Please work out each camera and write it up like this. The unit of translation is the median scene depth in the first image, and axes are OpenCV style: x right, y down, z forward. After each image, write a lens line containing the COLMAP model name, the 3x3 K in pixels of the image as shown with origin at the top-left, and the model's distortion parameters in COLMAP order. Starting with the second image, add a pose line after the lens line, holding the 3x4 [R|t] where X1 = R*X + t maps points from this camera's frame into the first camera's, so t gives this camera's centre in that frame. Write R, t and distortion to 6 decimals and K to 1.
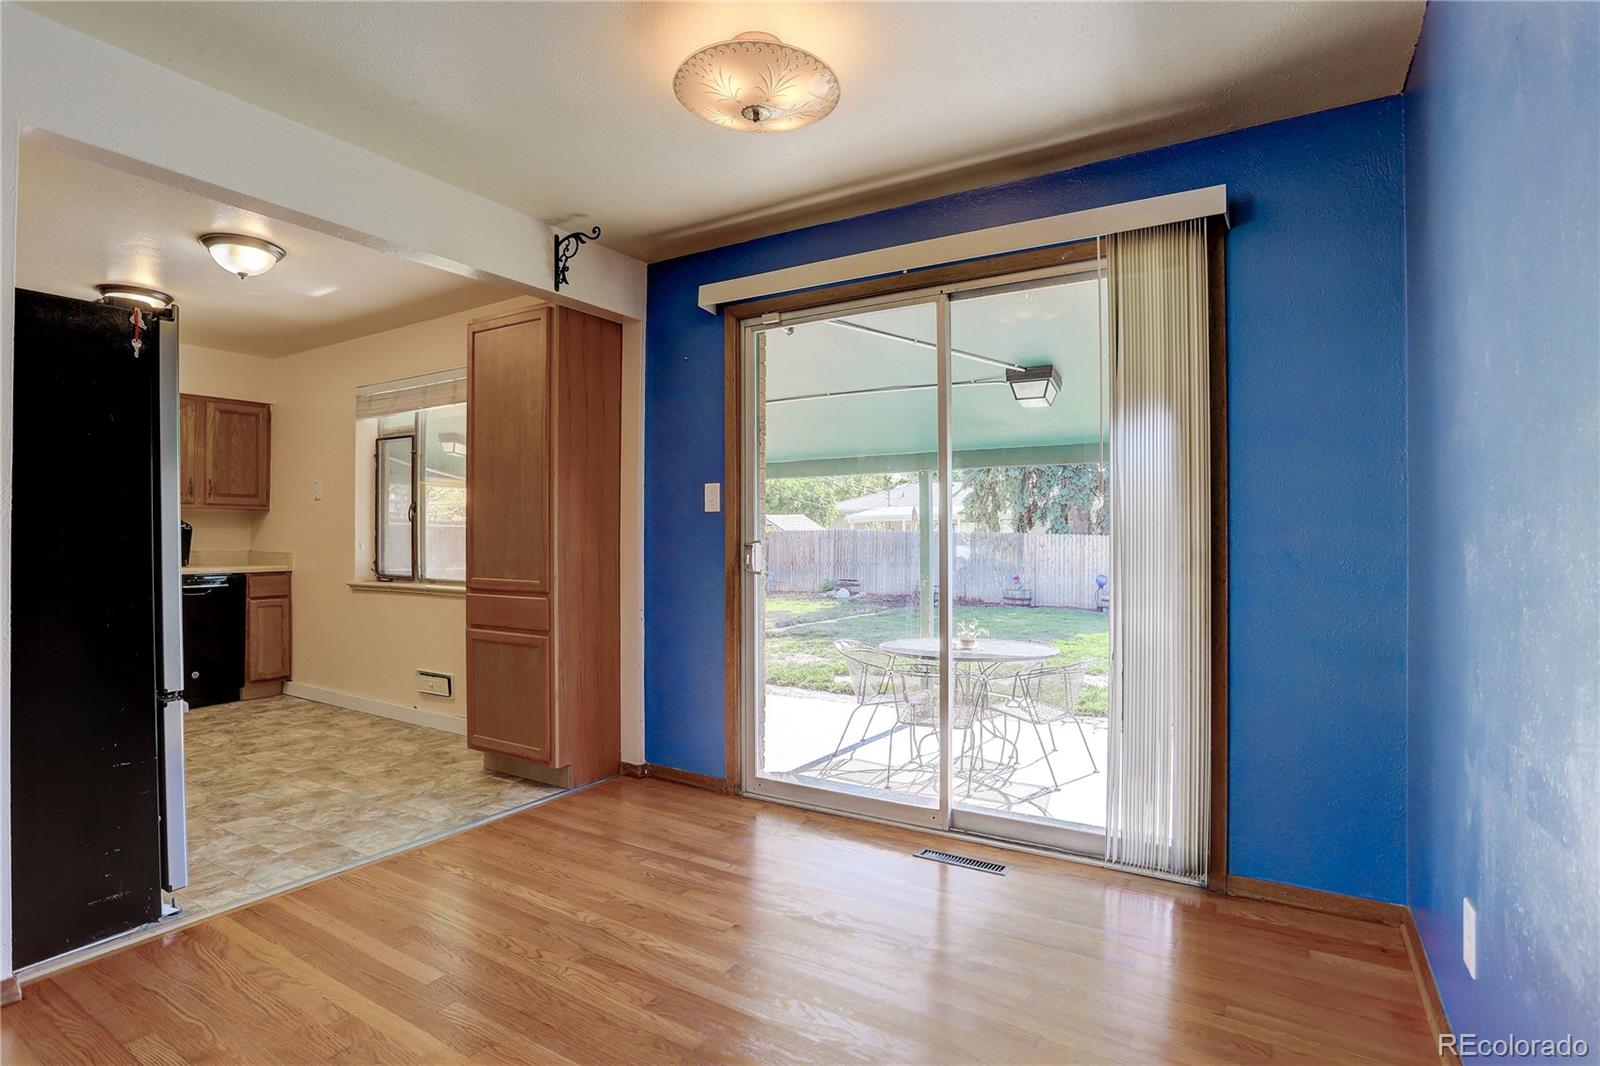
lens RADIAL K [[785.4, 0, 756.3], [0, 785.4, 517.7], [0, 0, 1]] dist [-0.047540, 0.021990]
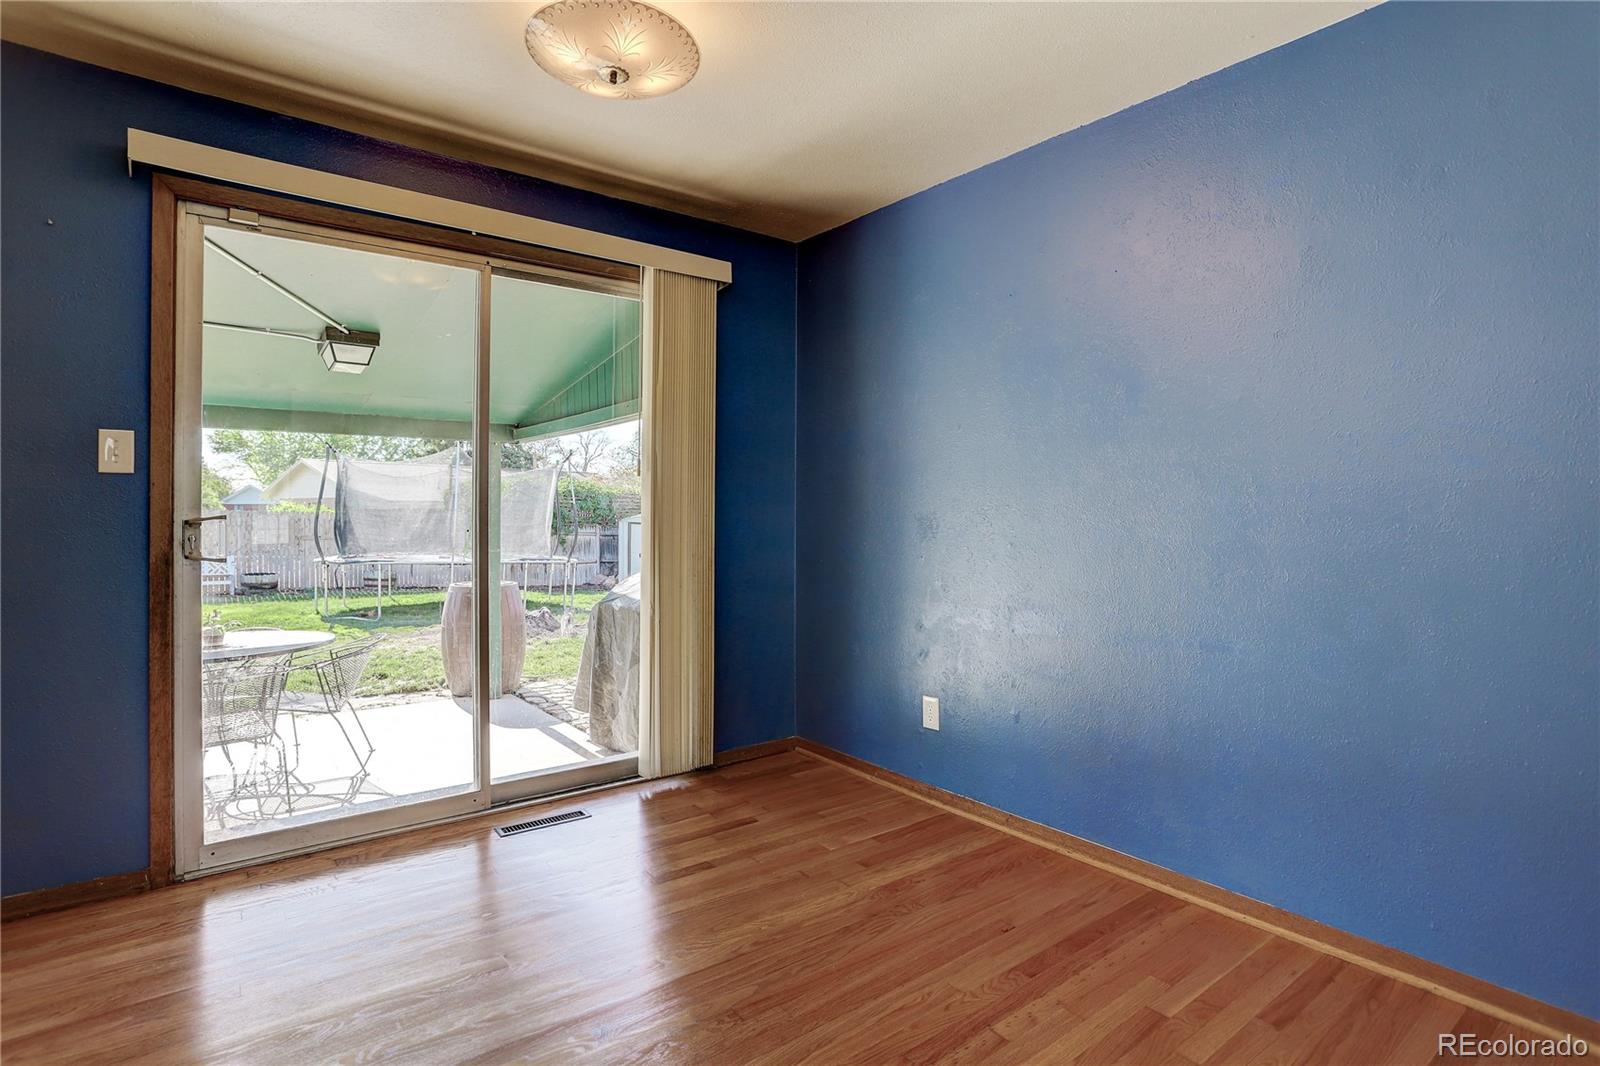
lens RADIAL K [[785.4, 0, 794.7], [0, 785.4, 497.5], [0, 0, 1]] dist [-0.047540, 0.021990]
pose [[0.368352, 0.018618, 0.929500, -0.466413], [-0.025913, 0.999617, -0.009753, 0.005010], [-0.929325, -0.020494, 0.368693, 0.244189]]
